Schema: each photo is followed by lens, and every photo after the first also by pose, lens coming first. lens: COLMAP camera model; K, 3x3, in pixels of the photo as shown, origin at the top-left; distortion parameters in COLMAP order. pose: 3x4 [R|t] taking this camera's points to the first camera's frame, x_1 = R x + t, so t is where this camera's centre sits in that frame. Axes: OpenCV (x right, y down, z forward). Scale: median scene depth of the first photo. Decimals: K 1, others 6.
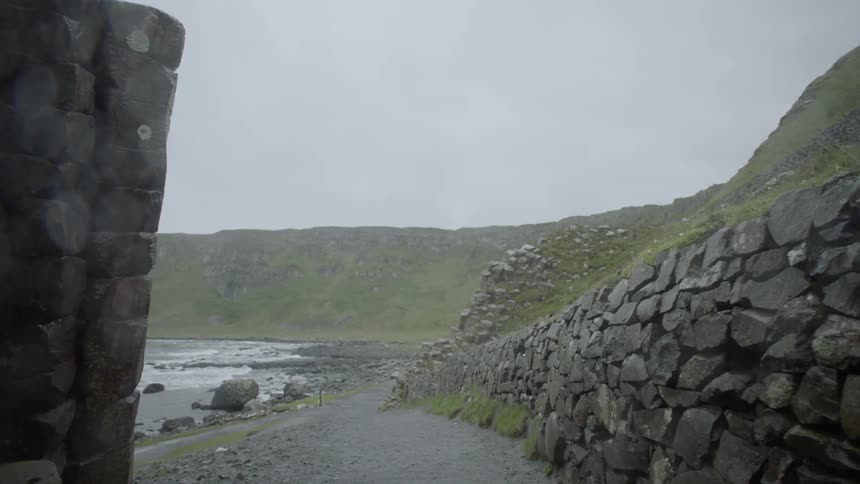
lens RADIAL K [[550.2, 0, 440.3], [0, 550.2, 242.1], [0, 0, 1]] dist [-0.134354, 0.110515]
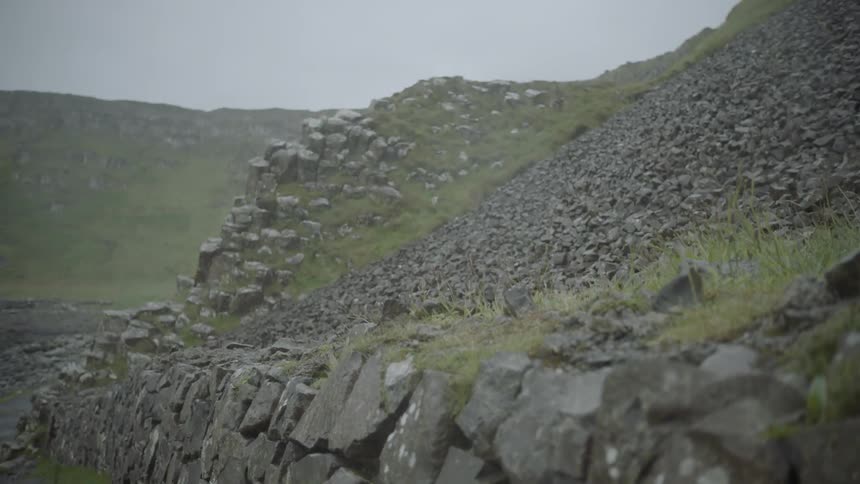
lens RADIAL K [[880.7, 0, 430.0], [0, 880.7, 242.0], [0, 0, 1]] dist [0.118775, 0.011630]
pose [[0.962836, 0.018485, 0.269454, 0.022363], [-0.049172, 0.992979, 0.107587, 0.035995], [-0.265573, -0.116838, 0.956985, 0.235486]]
